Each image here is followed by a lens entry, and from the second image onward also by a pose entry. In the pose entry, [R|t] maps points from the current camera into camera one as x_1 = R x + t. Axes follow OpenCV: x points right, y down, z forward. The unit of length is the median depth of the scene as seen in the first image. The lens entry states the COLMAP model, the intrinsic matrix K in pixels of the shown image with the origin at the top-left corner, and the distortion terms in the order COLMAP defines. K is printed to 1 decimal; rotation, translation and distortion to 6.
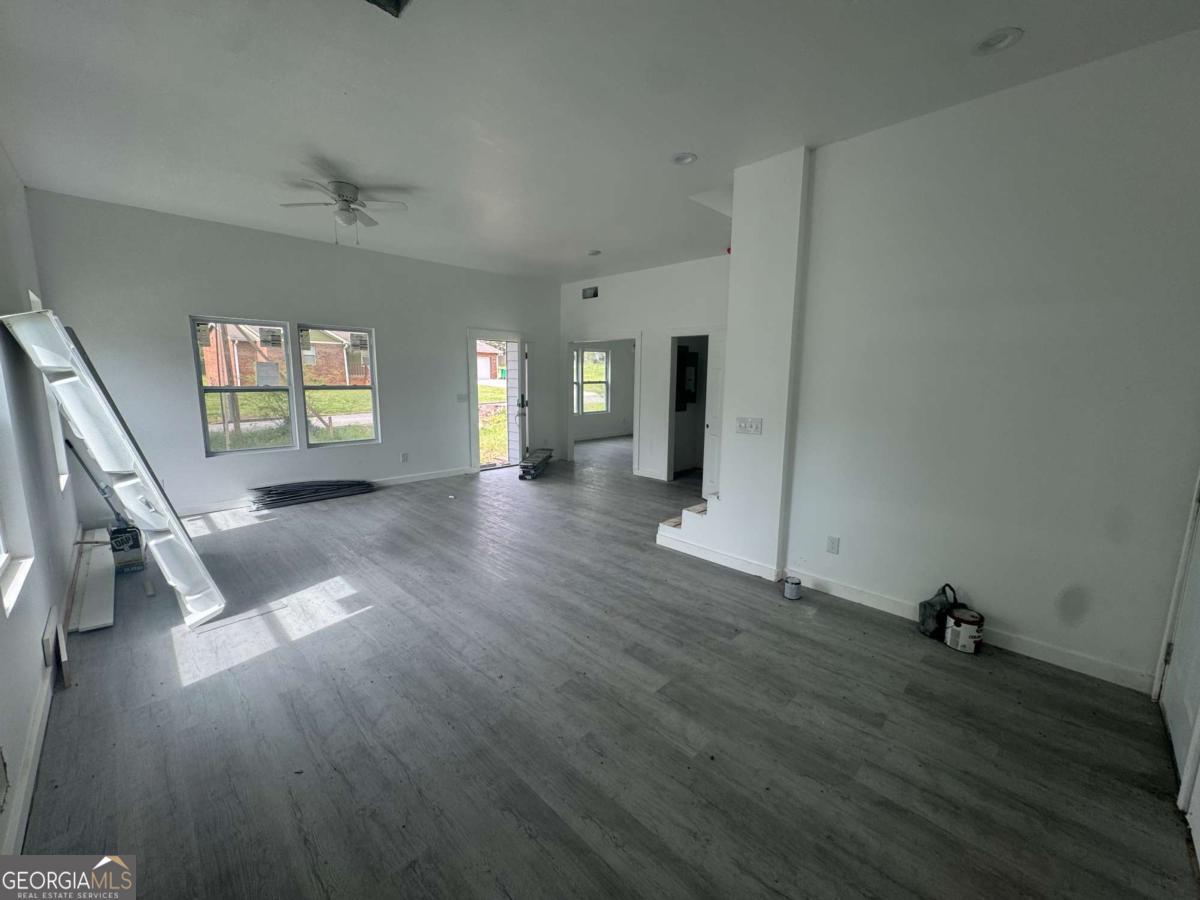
lens RADIAL K [[479.1, 0, 599.5], [0, 479.1, 447.7], [0, 0, 1]] dist [-0.000415, -0.000140]
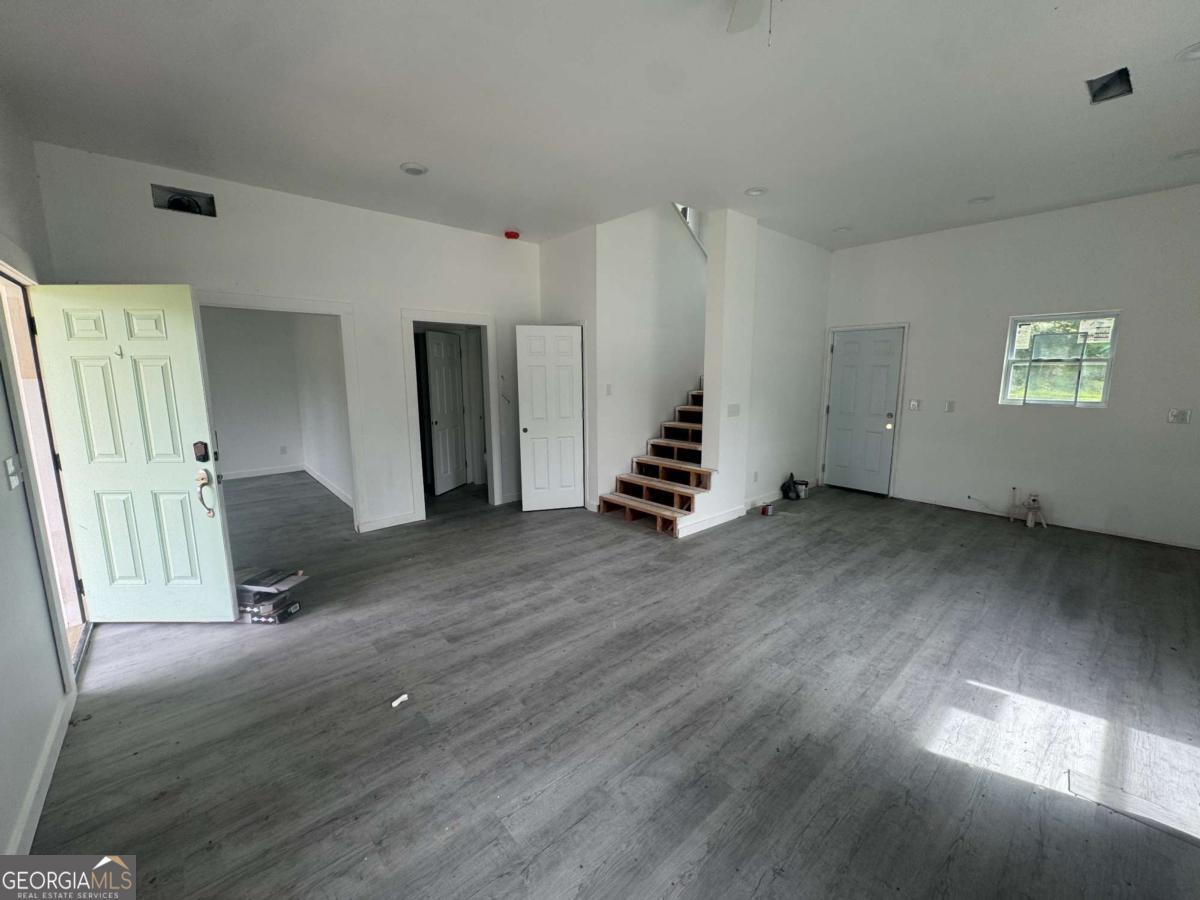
lens RADIAL K [[479.1, 0, 599.6], [0, 479.1, 449.3], [0, 0, 1]] dist [-0.000415, -0.000140]
pose [[0.061420, -0.170072, 0.983516, -1.192404], [0.155961, 0.974908, 0.158844, -0.240656], [-0.985852, 0.143634, 0.086403, 1.450451]]
